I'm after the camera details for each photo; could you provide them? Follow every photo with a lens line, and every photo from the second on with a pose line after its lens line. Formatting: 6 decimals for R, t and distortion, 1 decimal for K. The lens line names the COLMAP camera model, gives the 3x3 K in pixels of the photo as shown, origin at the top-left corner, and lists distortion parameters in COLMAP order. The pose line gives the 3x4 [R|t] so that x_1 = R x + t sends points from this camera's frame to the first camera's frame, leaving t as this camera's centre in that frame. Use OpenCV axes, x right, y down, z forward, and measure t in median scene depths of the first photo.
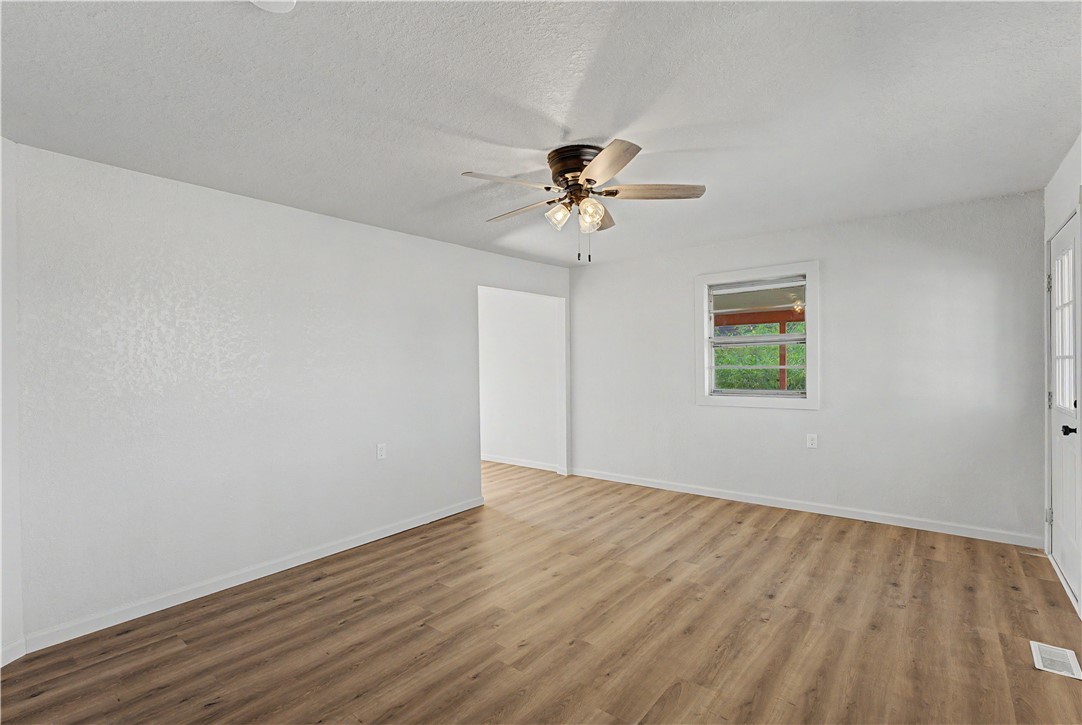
lens RADIAL K [[498.7, 0, 534.0], [0, 498.7, 361.6], [0, 0, 1]] dist [-0.003602, -0.000170]
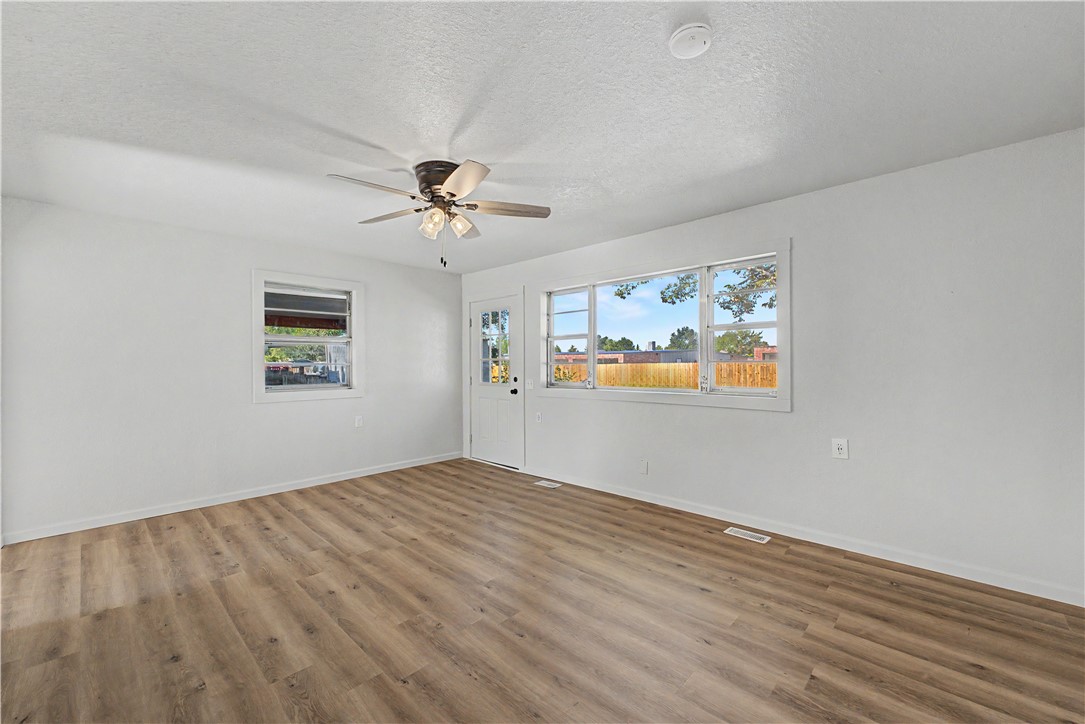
lens RADIAL K [[438.8, 0, 546.9], [0, 438.8, 364.9], [0, 0, 1]] dist [-0.000745, 0.000129]
pose [[0.064979, 0.007338, 0.997860, -0.711595], [-0.004665, 0.999964, -0.007050, 0.022955], [-0.997876, -0.004196, 0.065011, 0.572123]]
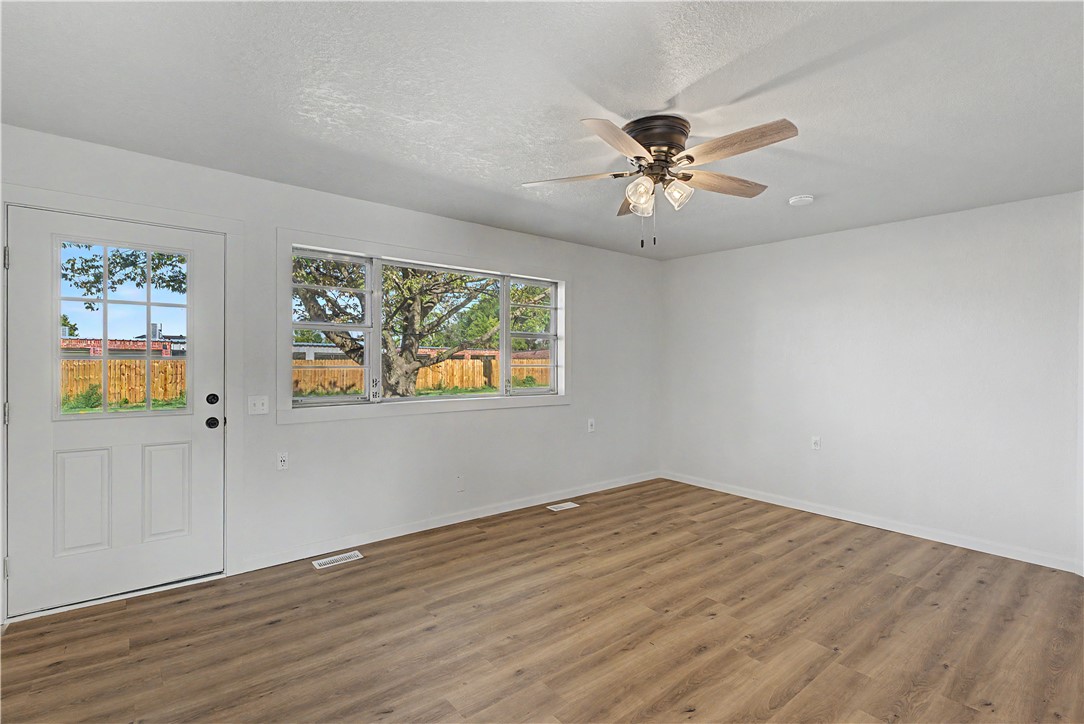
lens RADIAL K [[502.0, 0, 535.3], [0, 502.0, 366.0], [0, 0, 1]] dist [0.000080, -0.001252]
pose [[-0.980441, 0.006050, 0.196723, 0.100980], [0.004938, 0.999969, -0.006143, 0.013691], [-0.196754, -0.005051, -0.980440, 1.568344]]
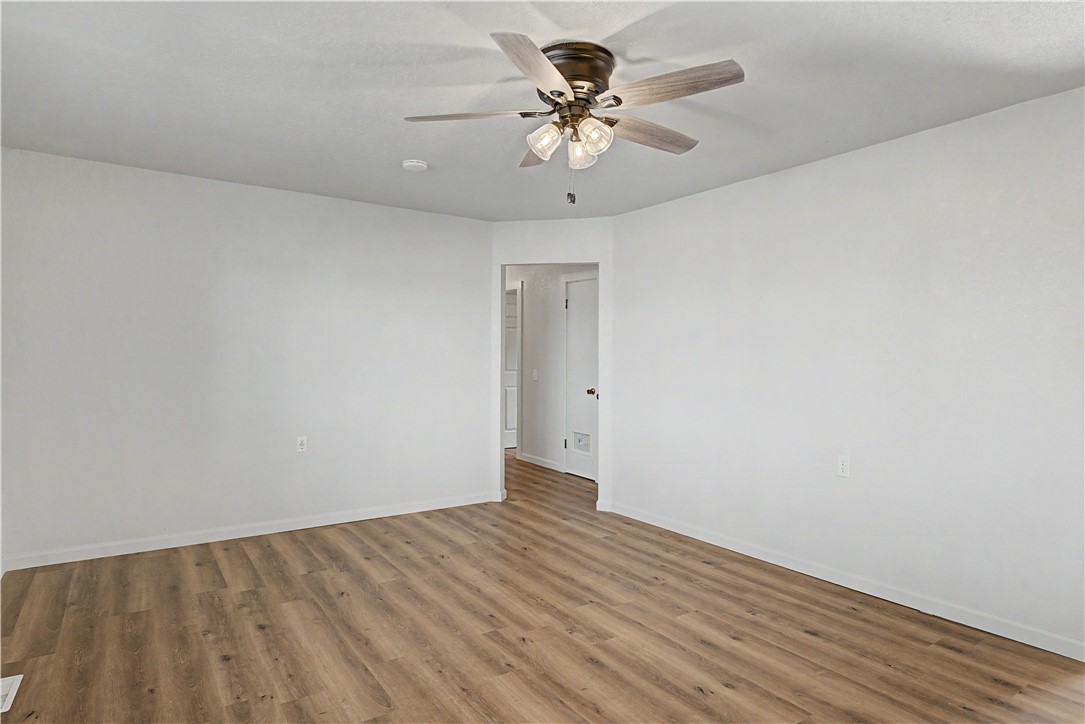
lens RADIAL K [[611.4, 0, 537.8], [0, 611.4, 354.9], [0, 0, 1]] dist [-0.001446, 0.000833]
pose [[-0.285290, 0.019924, -0.958234, 0.782995], [0.009400, 0.999794, 0.017989, -0.000527], [0.958395, -0.003875, -0.285419, 0.981720]]
